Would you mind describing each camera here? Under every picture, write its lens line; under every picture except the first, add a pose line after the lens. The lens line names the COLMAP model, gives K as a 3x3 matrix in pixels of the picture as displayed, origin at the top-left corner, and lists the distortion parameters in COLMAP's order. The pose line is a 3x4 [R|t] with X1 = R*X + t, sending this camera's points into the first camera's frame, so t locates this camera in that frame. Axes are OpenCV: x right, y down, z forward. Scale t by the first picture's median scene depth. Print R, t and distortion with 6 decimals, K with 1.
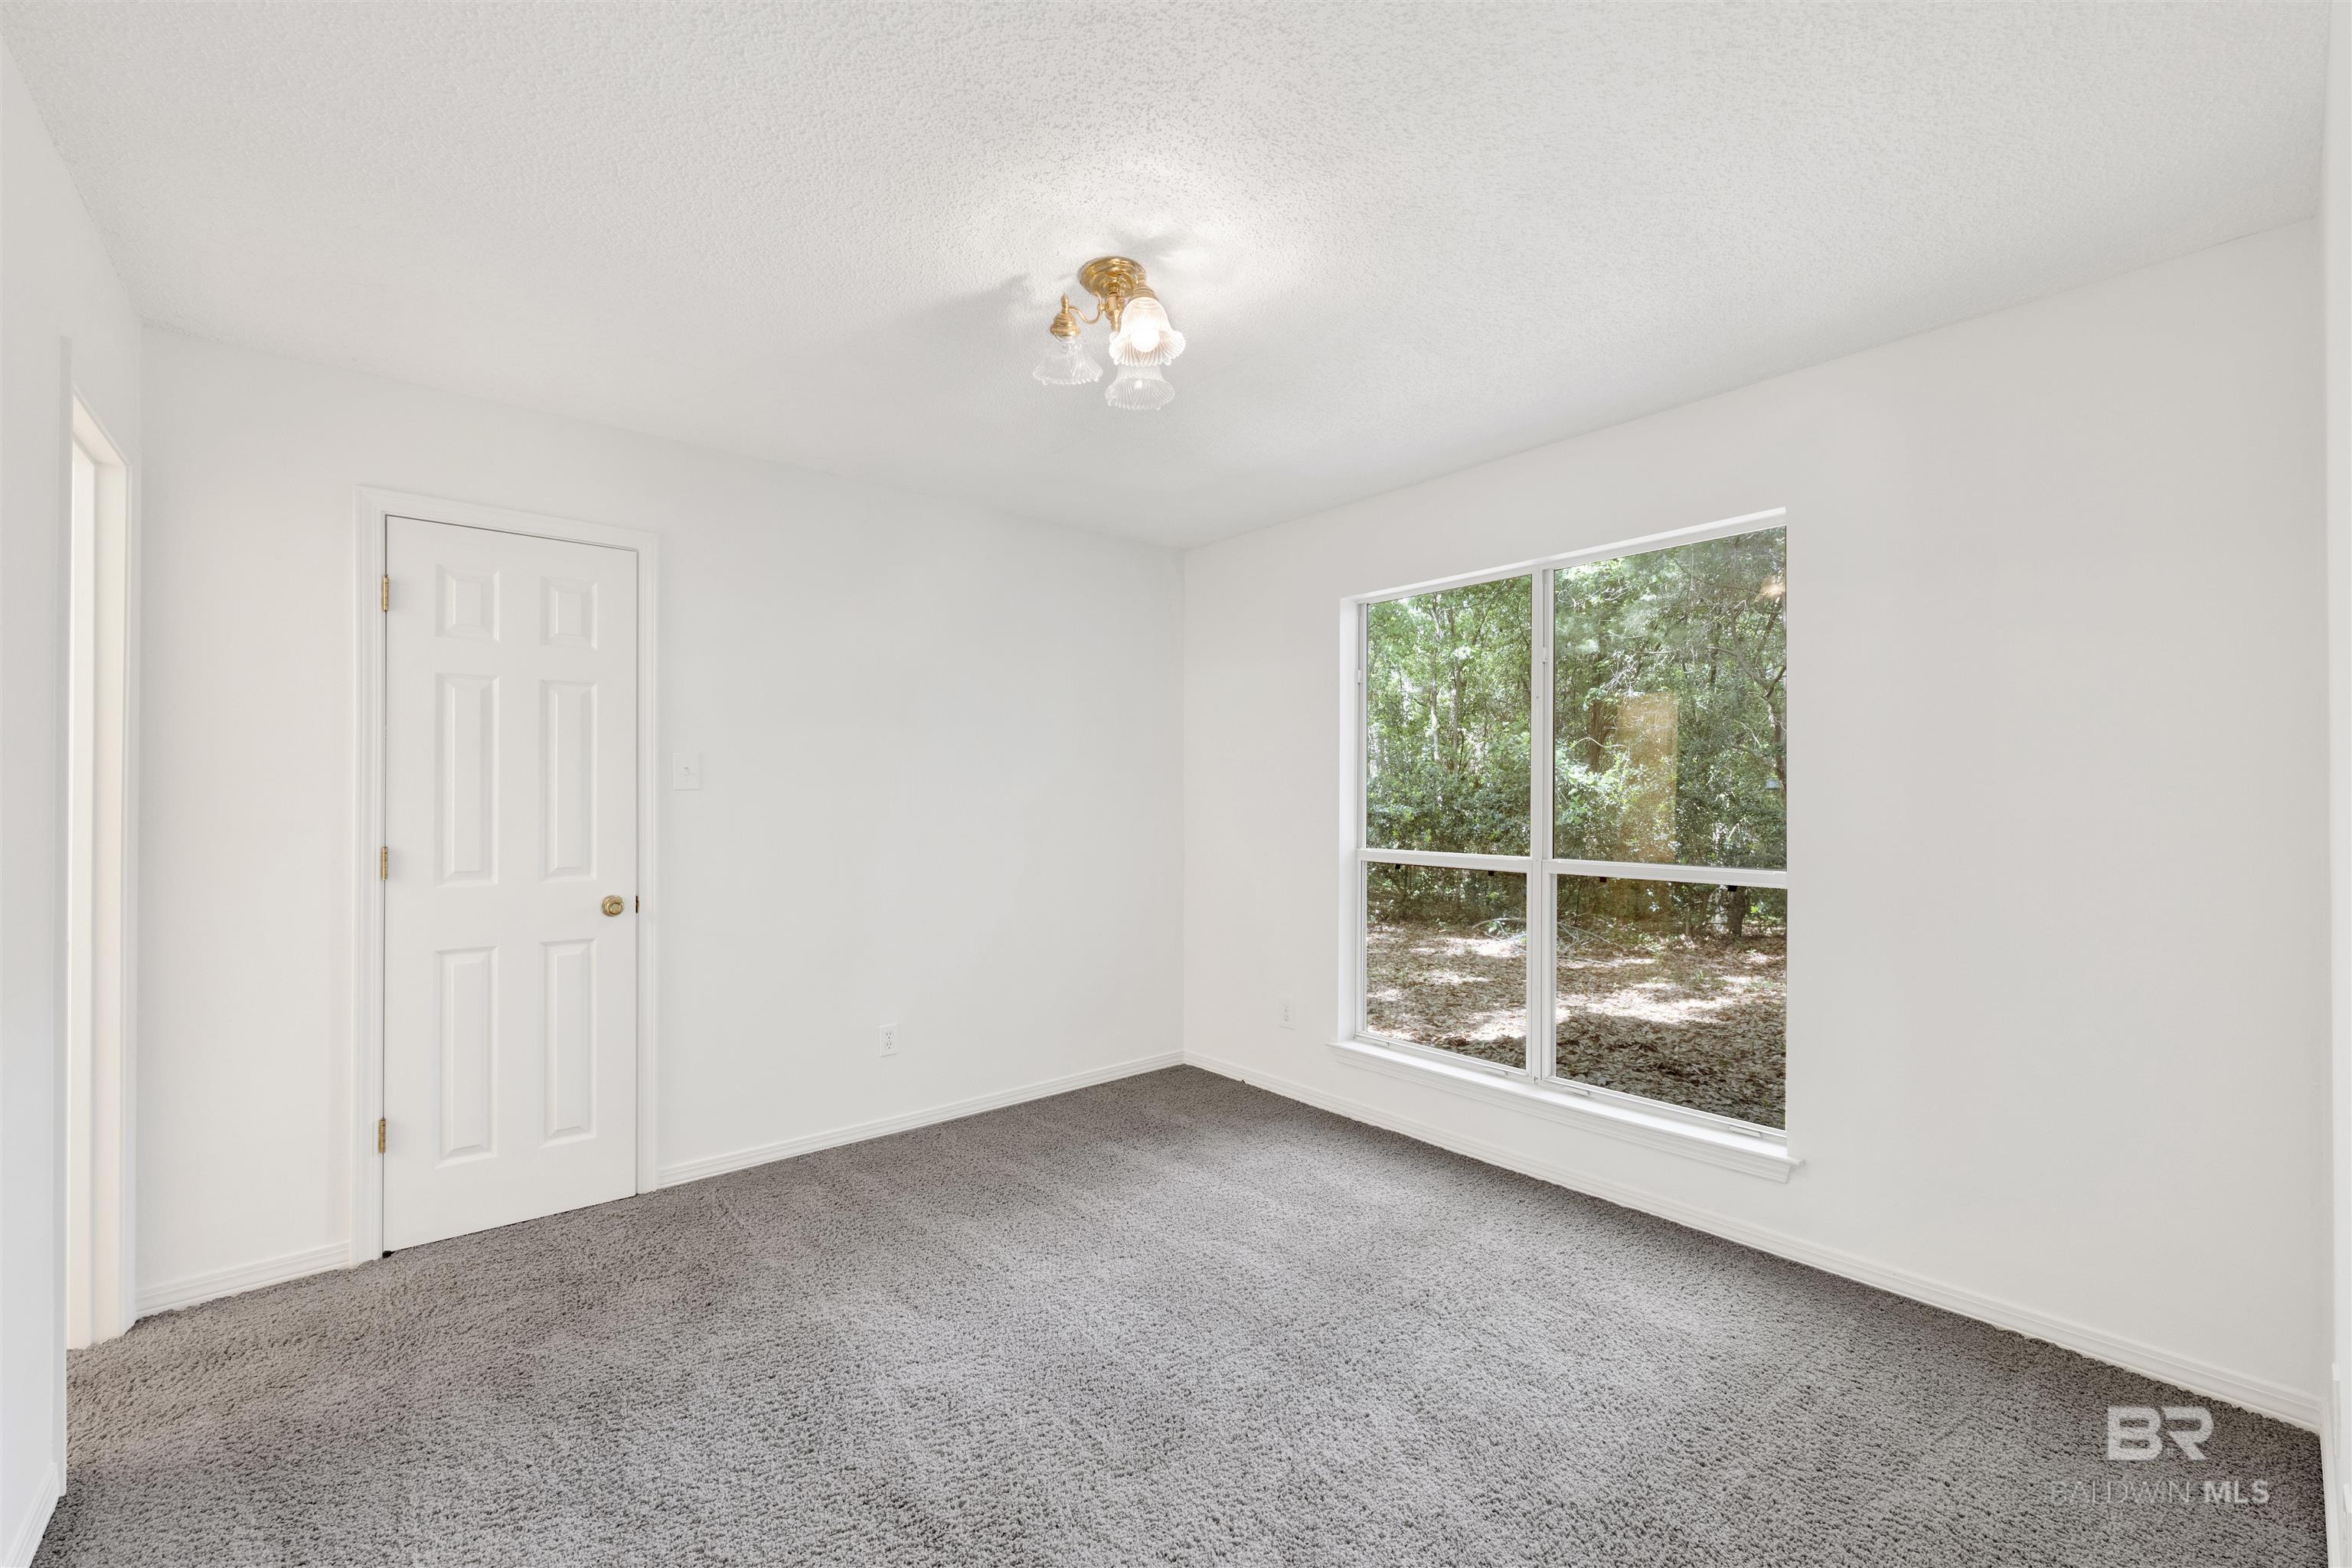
lens RADIAL K [[972.0, 0, 1184.5], [0, 972.0, 791.3], [0, 0, 1]] dist [0.001072, 0.000488]
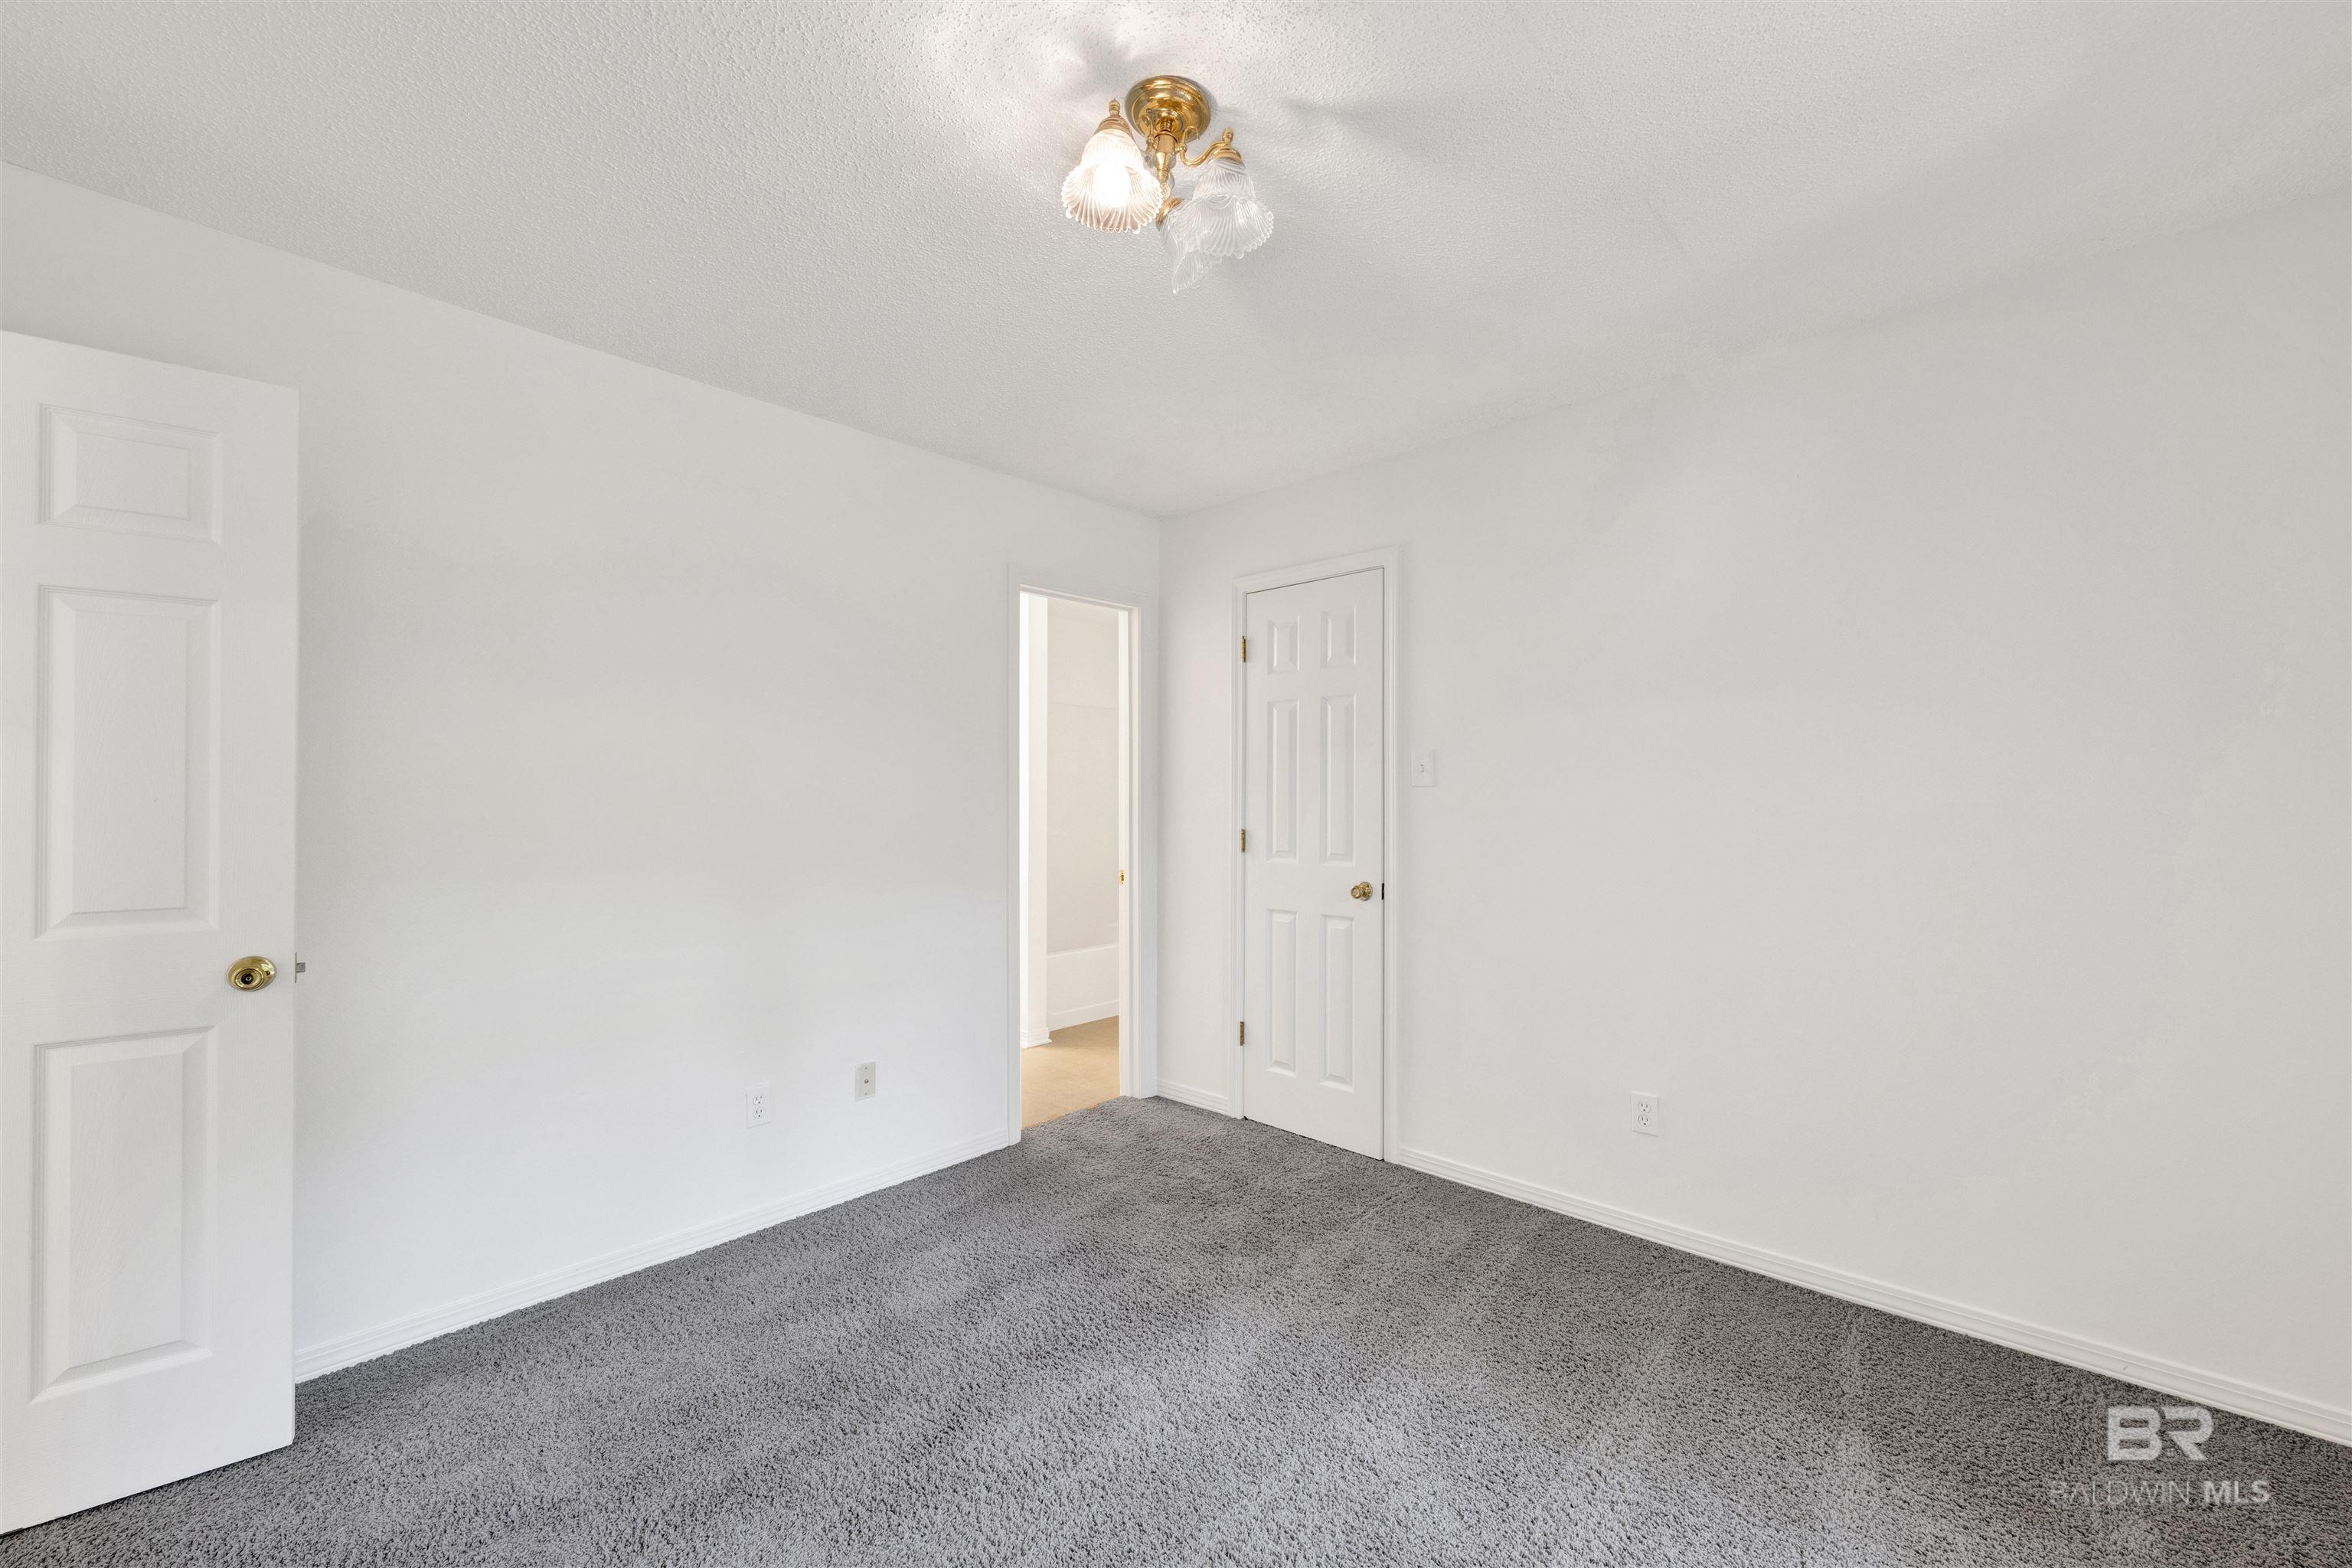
lens RADIAL K [[972.0, 0, 1200.8], [0, 972.0, 784.2], [0, 0, 1]] dist [0.001072, 0.000488]
pose [[0.110932, -0.011162, -0.993765, 0.500704], [0.000611, 0.999938, -0.011163, 0.006858], [0.993828, 0.000631, 0.110932, 0.680954]]
